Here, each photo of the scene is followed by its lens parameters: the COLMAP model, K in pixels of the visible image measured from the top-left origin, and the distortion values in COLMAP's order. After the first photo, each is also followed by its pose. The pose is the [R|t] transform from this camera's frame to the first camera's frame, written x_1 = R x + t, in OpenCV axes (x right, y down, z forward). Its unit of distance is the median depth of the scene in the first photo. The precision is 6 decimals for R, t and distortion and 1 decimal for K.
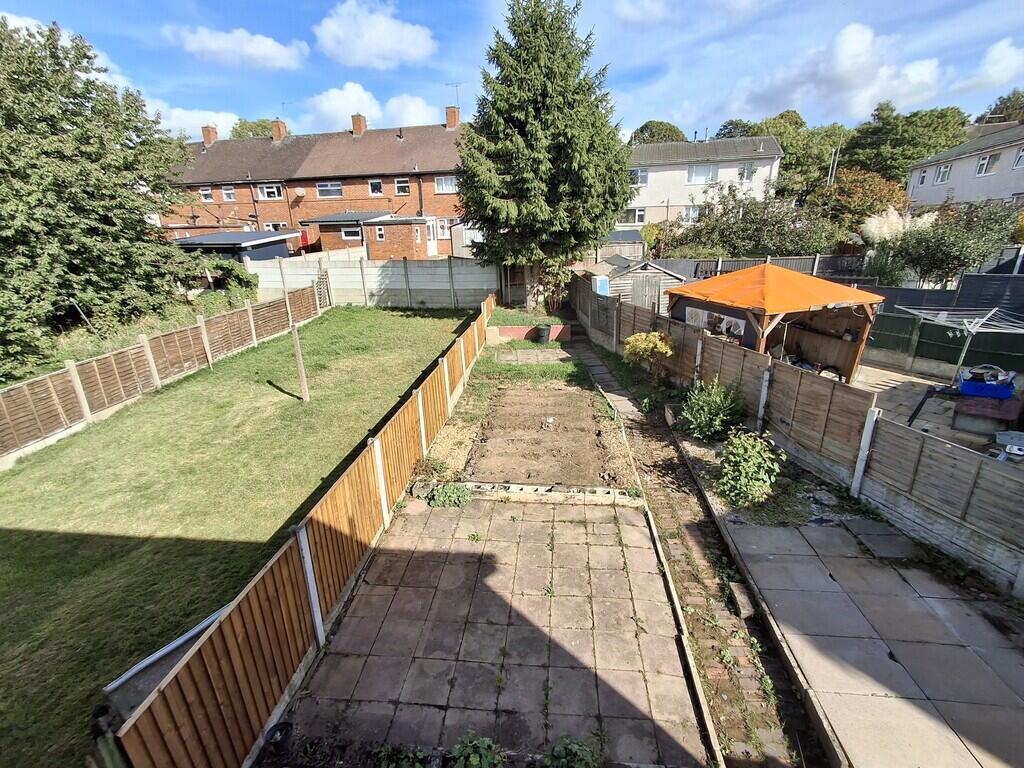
lens RADIAL K [[466.3, 0, 518.7], [0, 466.3, 384.1], [0, 0, 1]] dist [-0.000854, -0.000082]
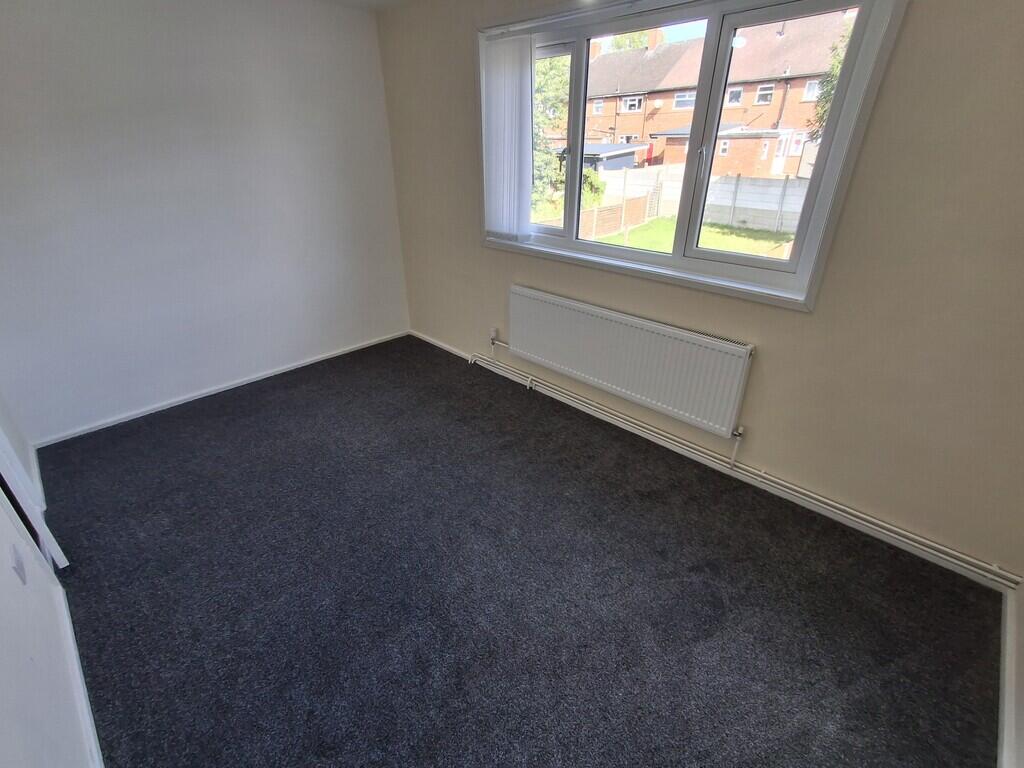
lens RADIAL K [[466.3, 0, 515.2], [0, 466.3, 388.5], [0, 0, 1]] dist [-0.000854, -0.000082]
pose [[0.788756, 0.300631, -0.536176, 0.037306], [-0.207322, 0.951244, 0.228371, 0.028351], [0.578689, -0.068968, 0.812627, -0.094579]]
